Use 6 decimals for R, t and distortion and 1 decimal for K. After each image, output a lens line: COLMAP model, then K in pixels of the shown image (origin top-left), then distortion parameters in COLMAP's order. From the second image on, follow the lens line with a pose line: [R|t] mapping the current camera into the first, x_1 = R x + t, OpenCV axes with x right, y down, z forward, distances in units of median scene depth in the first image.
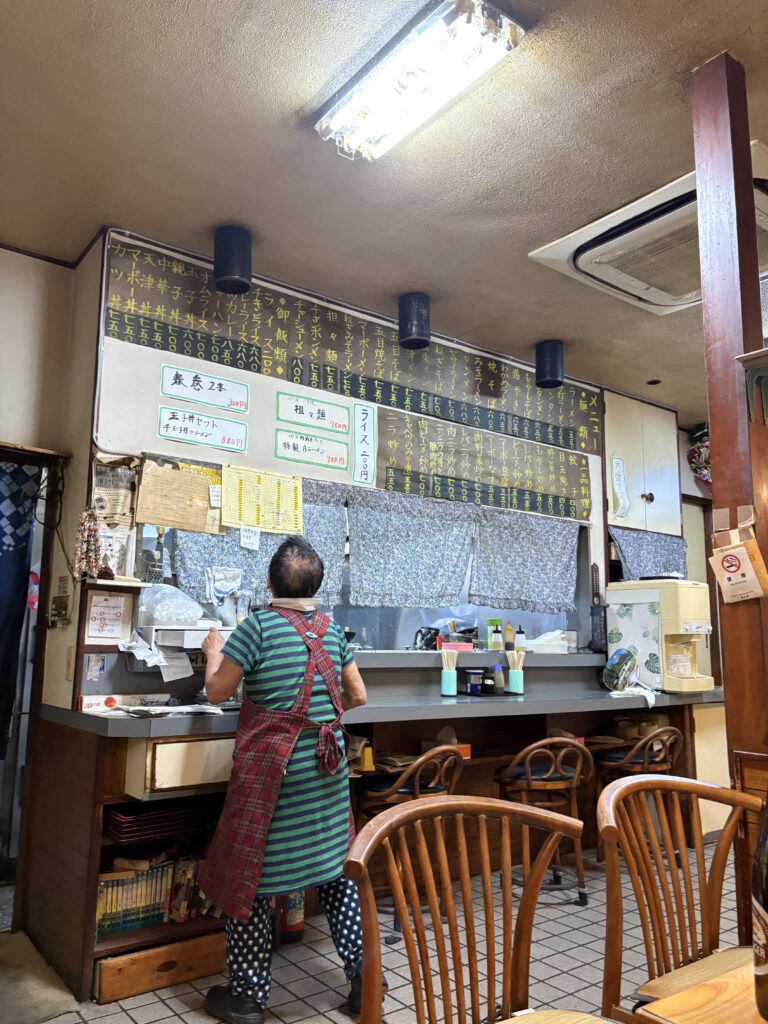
lens RADIAL K [[779.9, 0, 379.0], [0, 779.9, 519.5], [0, 0, 1]] dist [0.041503, -0.052993]
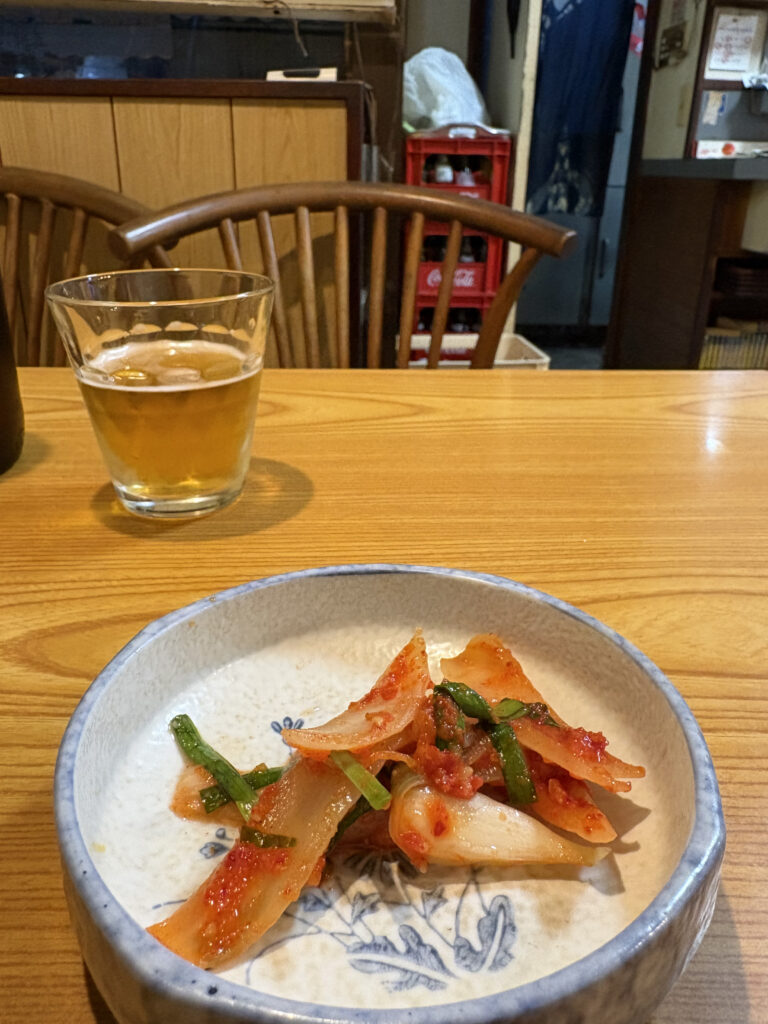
lens RADIAL K [[783.7, 0, 380.7], [0, 783.7, 451.6], [0, 0, 1]] dist [0.001330, -0.000559]
pose [[0.809284, 0.209918, -0.548629, -0.099189], [0.078669, 0.886824, 0.455363, 0.097058], [0.582126, -0.411678, 0.701178, 0.017559]]
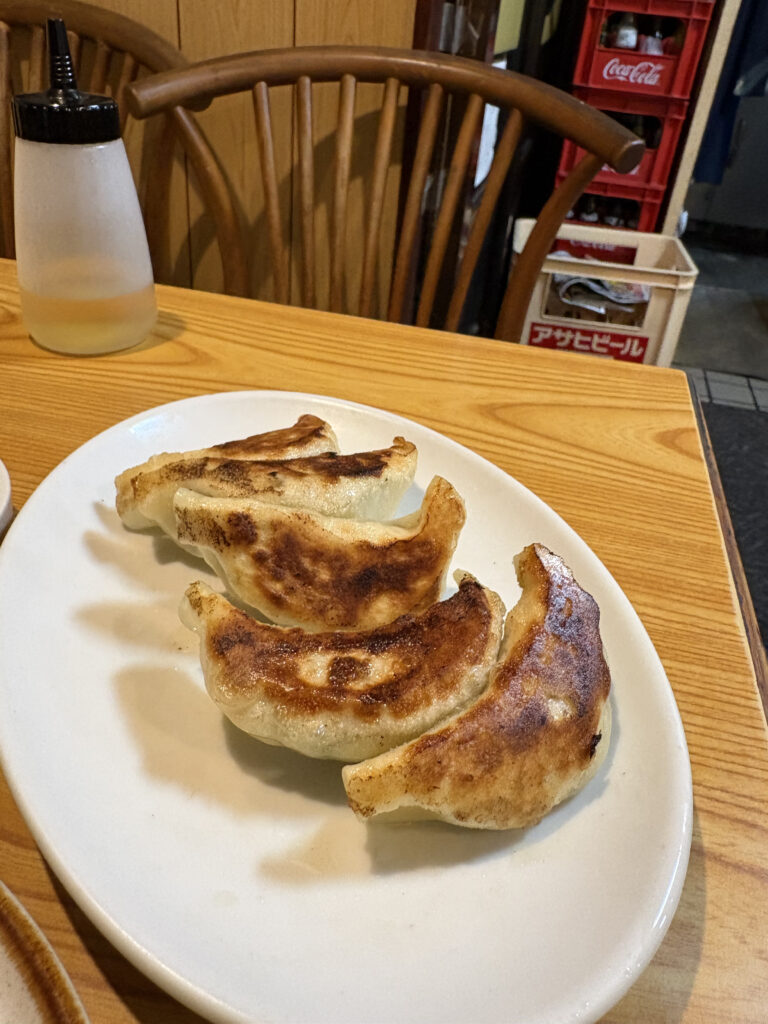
lens RADIAL K [[783.7, 0, 380.7], [0, 783.7, 451.6], [0, 0, 1]] dist [0.001330, -0.000559]
pose [[0.613849, 0.441484, -0.654432, -0.063673], [0.043280, 0.808932, 0.586306, 0.095391], [0.788236, -0.388227, 0.477455, 0.087319]]
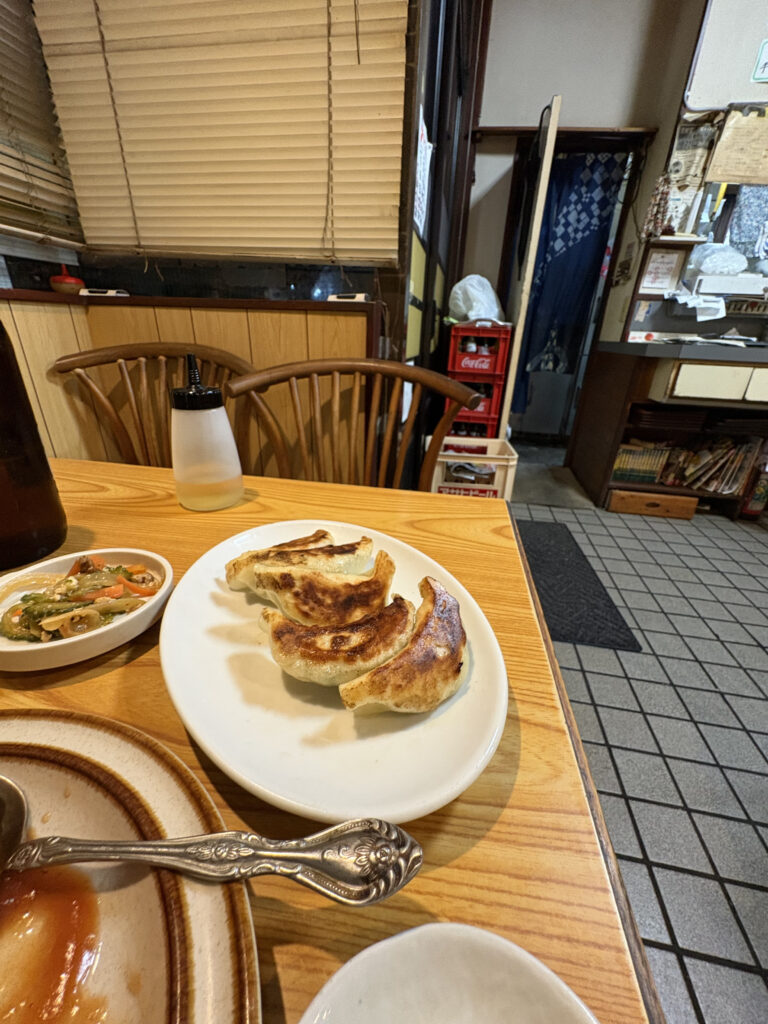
lens RADIAL K [[410.1, 0, 384.0], [0, 410.1, 512.0], [0, 0, 1]] dist [-0.000556, -0.000308]
pose [[0.669549, 0.317691, -0.671399, -0.054942], [0.081758, 0.866901, 0.491731, 0.094421], [0.738255, -0.384130, 0.554459, 0.084231]]
